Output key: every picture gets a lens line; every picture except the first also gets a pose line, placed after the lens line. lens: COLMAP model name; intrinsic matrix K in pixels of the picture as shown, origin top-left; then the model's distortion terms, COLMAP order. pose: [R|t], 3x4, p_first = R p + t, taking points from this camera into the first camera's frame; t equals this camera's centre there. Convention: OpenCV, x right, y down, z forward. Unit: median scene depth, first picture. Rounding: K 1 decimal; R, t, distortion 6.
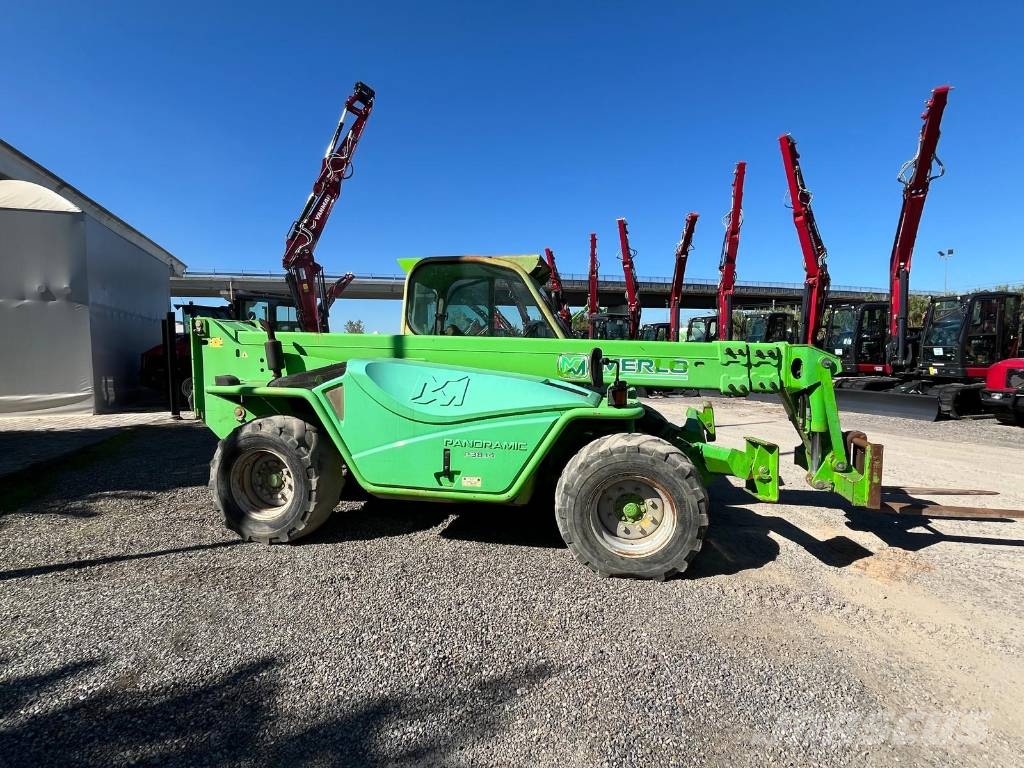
lens RADIAL K [[510.0, 0, 516.7], [0, 510.0, 382.1], [0, 0, 1]] dist [-0.003683, -0.000433]
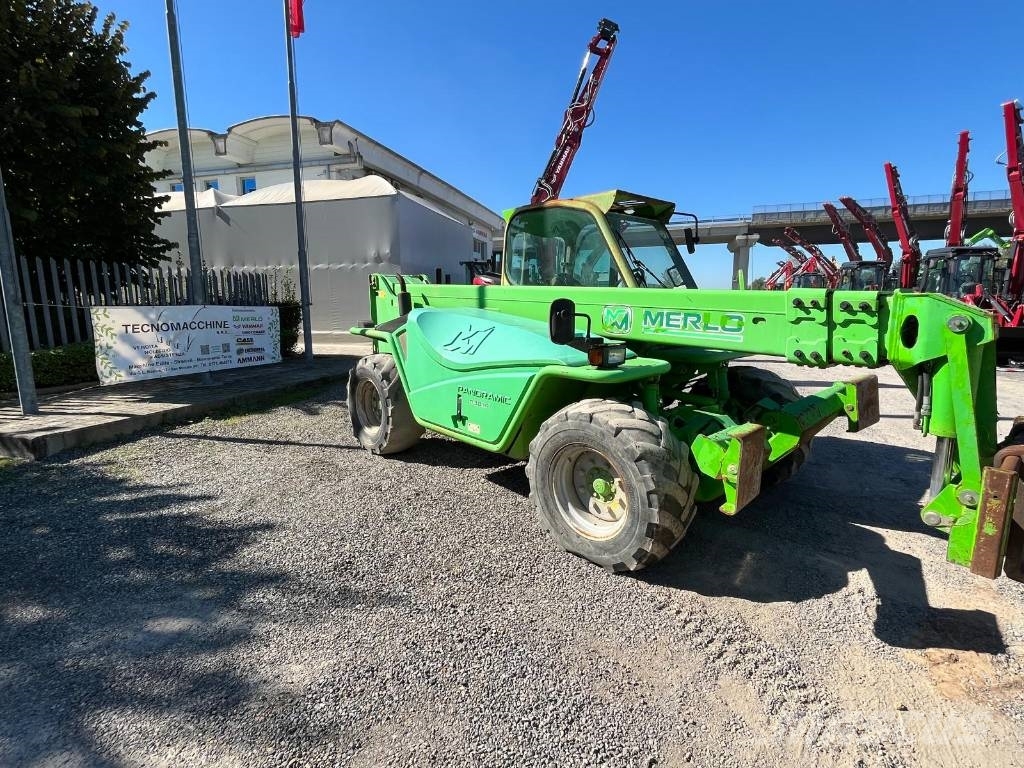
lens RADIAL K [[510.0, 0, 504.9], [0, 510.0, 386.2], [0, 0, 1]] dist [-0.003683, -0.000433]
pose [[0.796065, 0.102411, -0.596484, 0.524036], [-0.038195, 0.992116, 0.119363, -0.015695], [0.604005, -0.072238, 0.793700, 0.194714]]
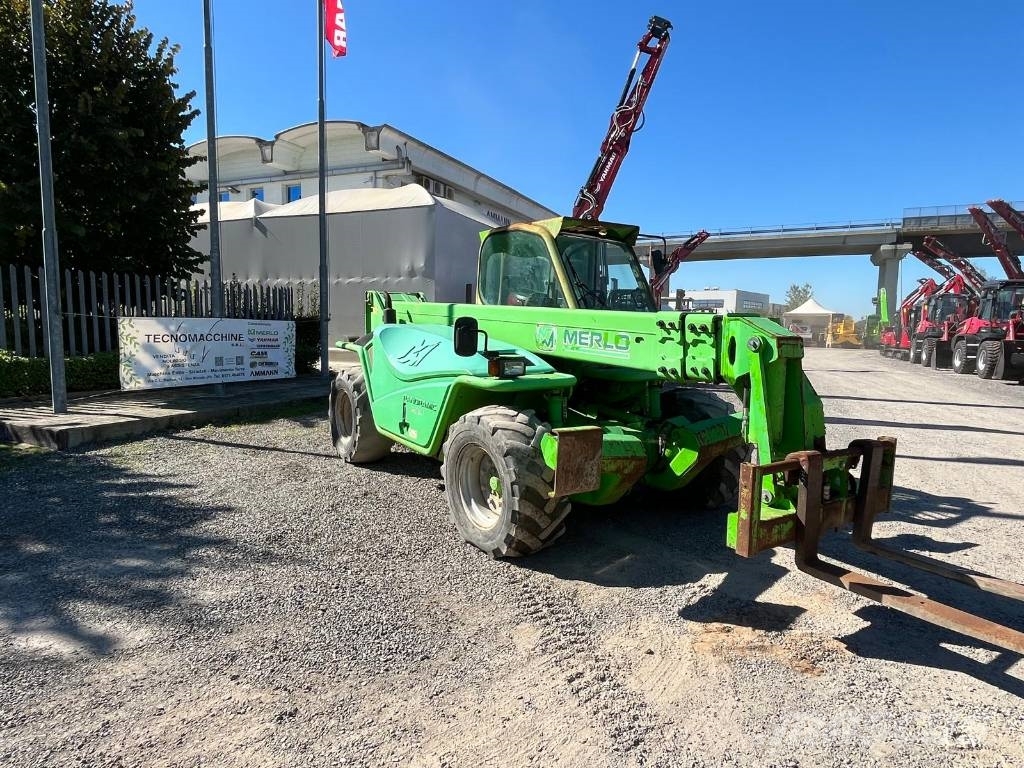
lens RADIAL K [[623.4, 0, 500.8], [0, 623.4, 388.2], [0, 0, 1]] dist [-0.000472, -0.003425]
pose [[0.692688, 0.095164, -0.714932, 0.937344], [-0.064815, 0.995460, 0.069707, -0.014027], [0.718320, -0.001947, 0.695711, 0.156867]]
